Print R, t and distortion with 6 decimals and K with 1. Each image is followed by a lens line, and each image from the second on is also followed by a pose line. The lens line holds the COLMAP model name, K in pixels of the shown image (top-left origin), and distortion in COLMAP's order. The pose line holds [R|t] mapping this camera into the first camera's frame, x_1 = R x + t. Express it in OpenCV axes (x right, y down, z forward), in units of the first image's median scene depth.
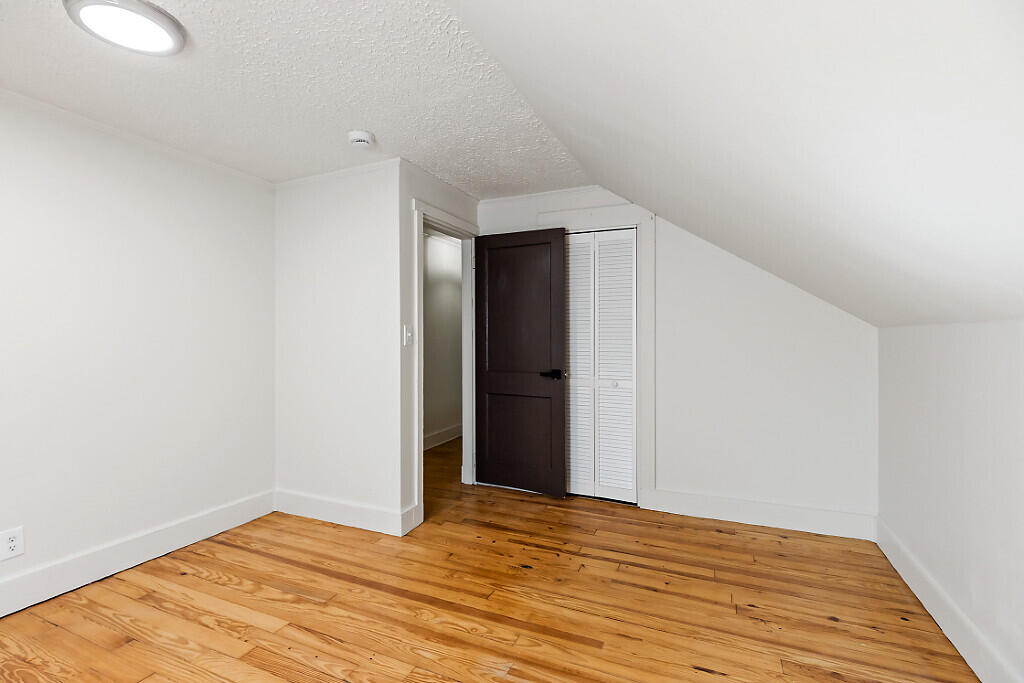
lens RADIAL K [[466.4, 0, 503.8], [0, 466.4, 337.7], [0, 0, 1]] dist [-0.000743, 0.000094]
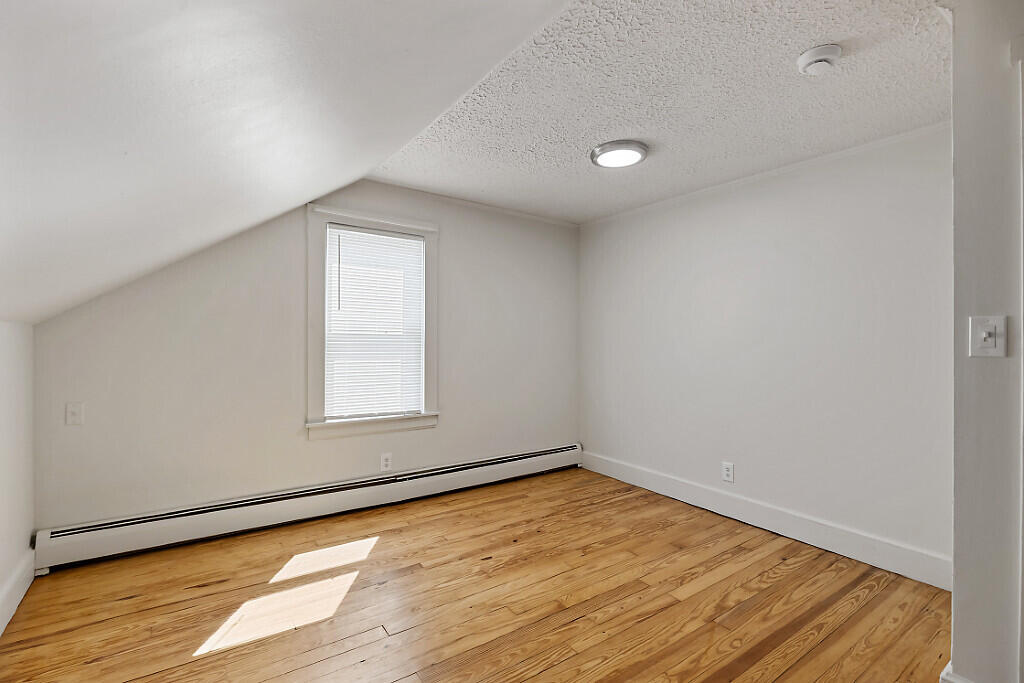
lens RADIAL K [[466.4, 0, 503.8], [0, 466.4, 337.7], [0, 0, 1]] dist [-0.000743, 0.000094]
pose [[-0.510769, -0.003486, -0.859711, 0.614570], [-0.006286, 0.999980, -0.000320, 0.000626], [0.859695, 0.005241, -0.510780, 1.069000]]
